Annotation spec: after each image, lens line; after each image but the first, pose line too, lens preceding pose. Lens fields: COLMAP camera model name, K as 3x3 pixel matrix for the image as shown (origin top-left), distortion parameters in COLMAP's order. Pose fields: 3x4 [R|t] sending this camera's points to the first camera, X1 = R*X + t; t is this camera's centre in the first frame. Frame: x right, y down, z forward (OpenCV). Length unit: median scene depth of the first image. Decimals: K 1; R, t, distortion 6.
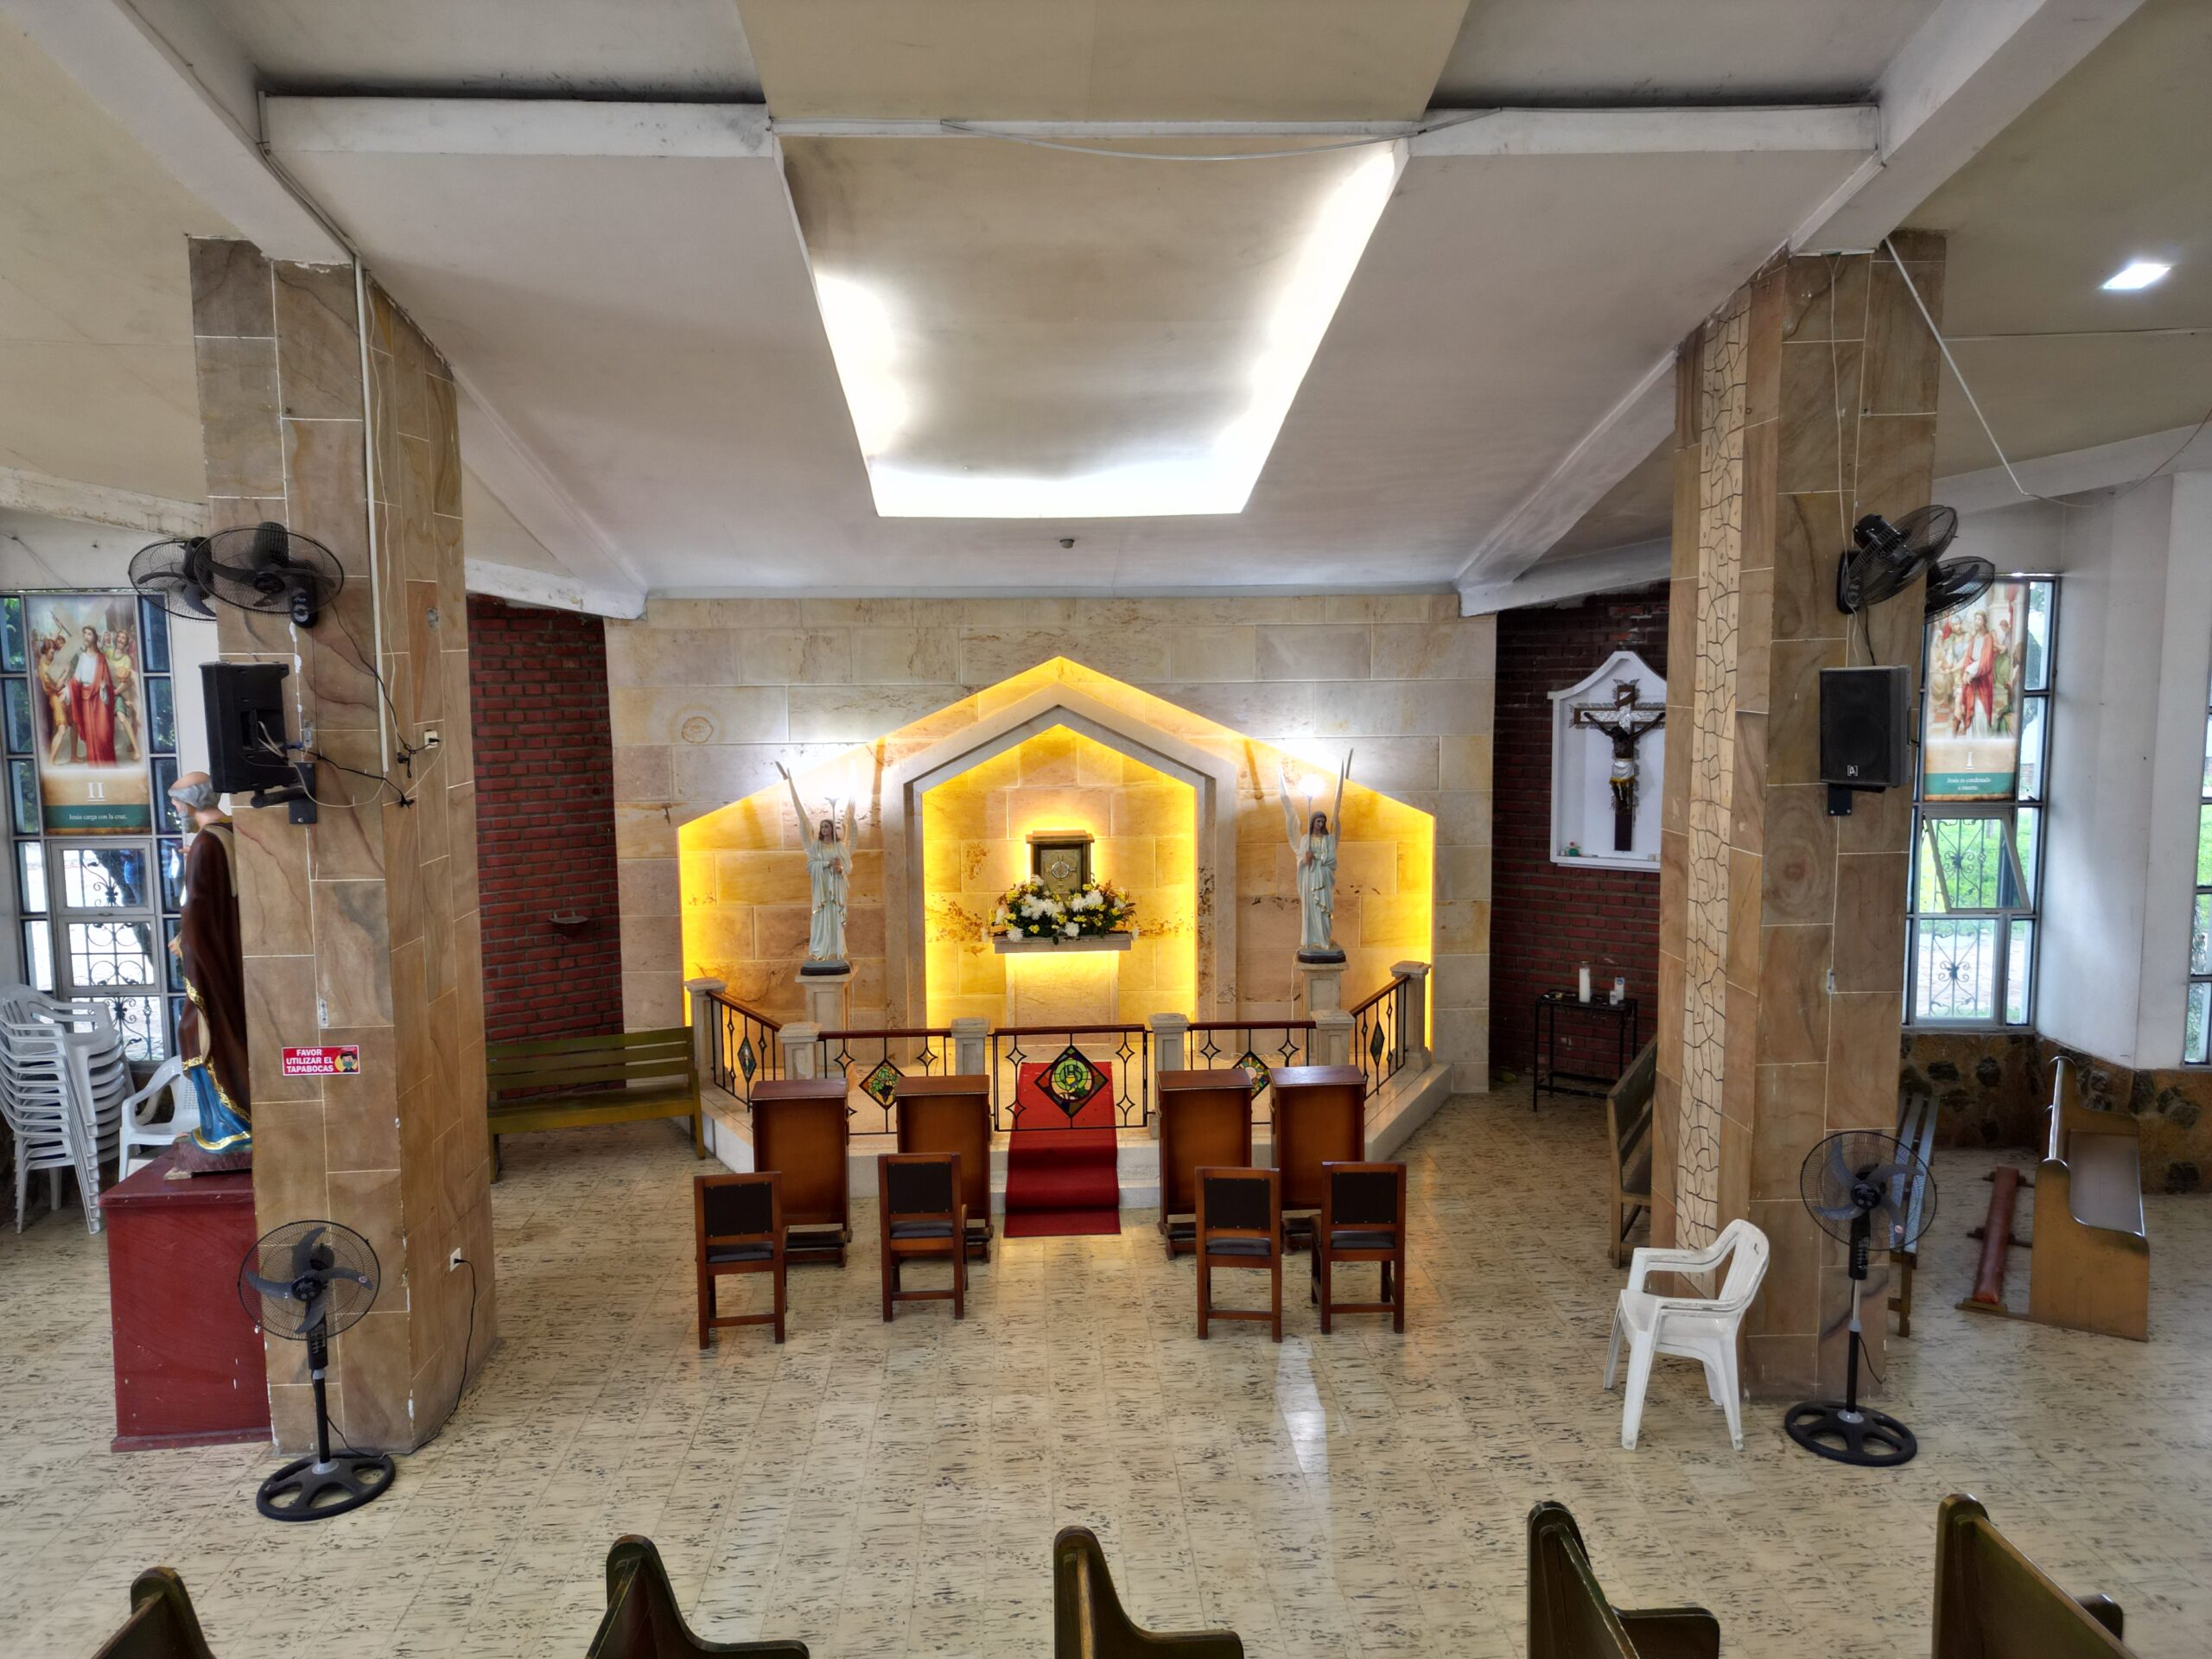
lens RADIAL K [[1524.2, 0, 1110.0], [0, 1524.2, 832.4], [0, 0, 1]] dist [0.029125, -0.004954]
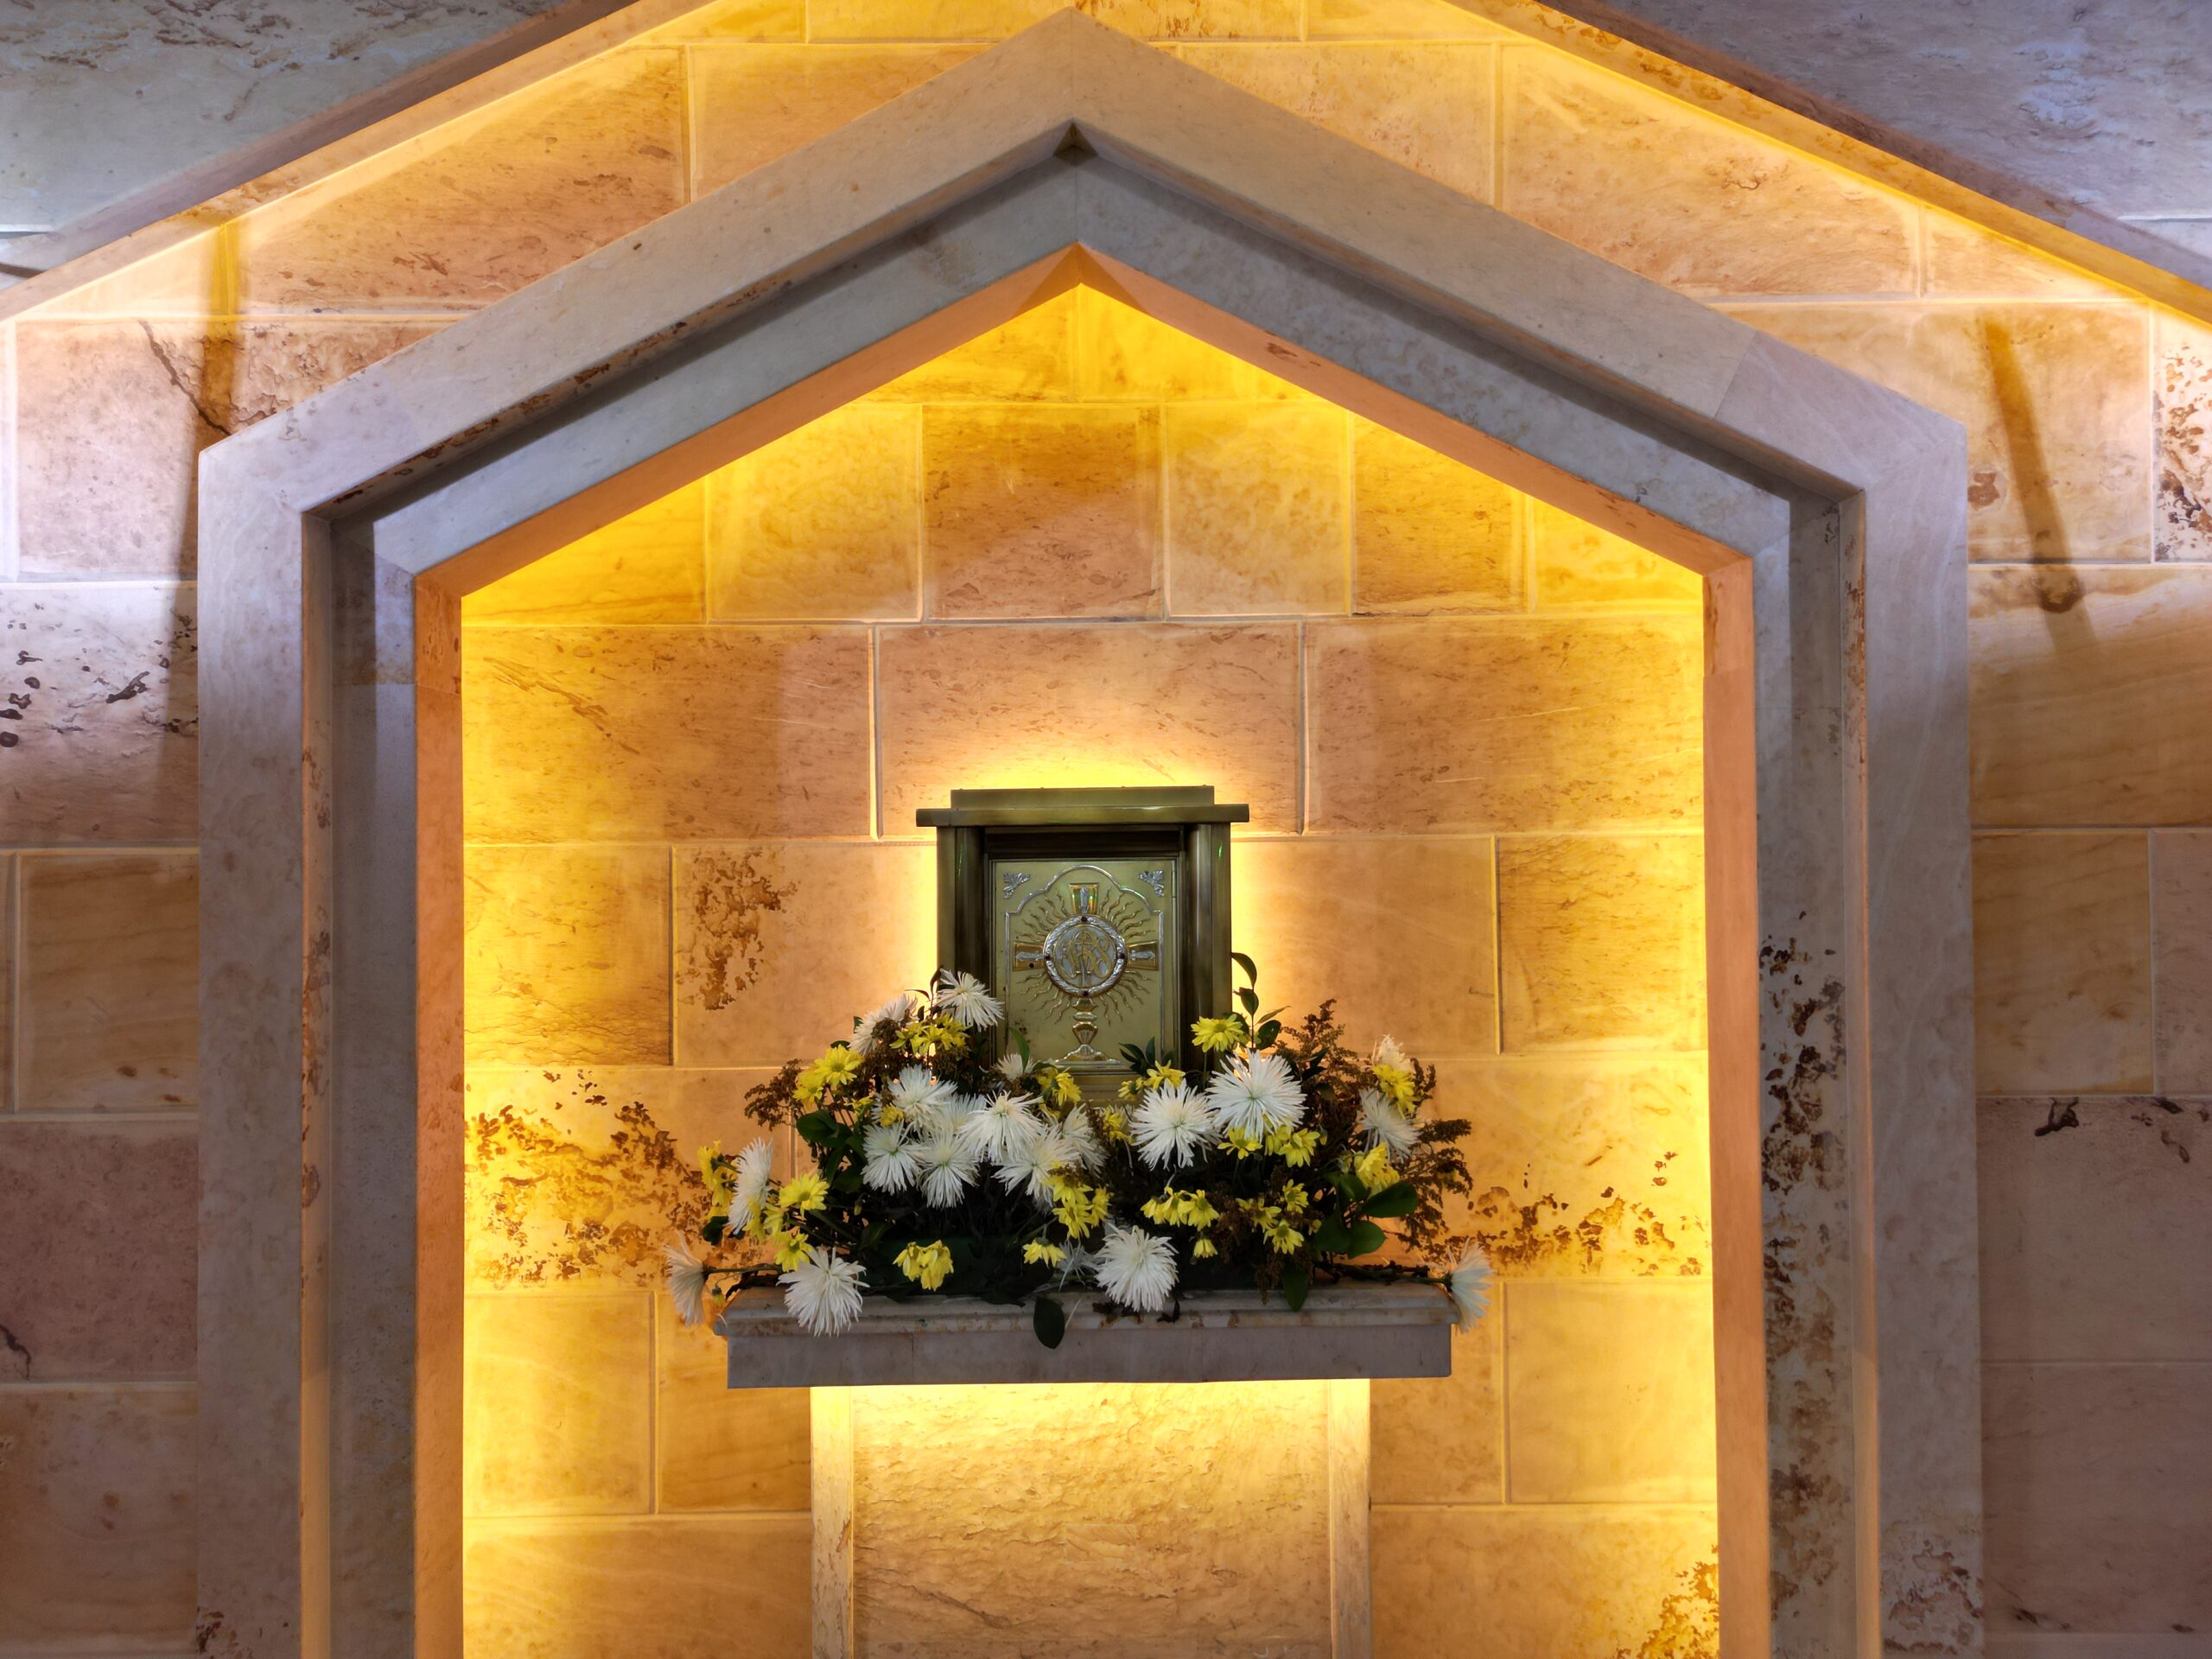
lens RADIAL K [[1524.2, 0, 1110.7], [0, 1524.2, 816.0], [0, 0, 1]] dist [0.029125, -0.004954]
pose [[0.998693, -0.000466, -0.051108, -0.018198], [-0.006700, 0.990136, -0.139949, 0.035349], [0.050670, 0.140109, 0.988839, 0.797434]]
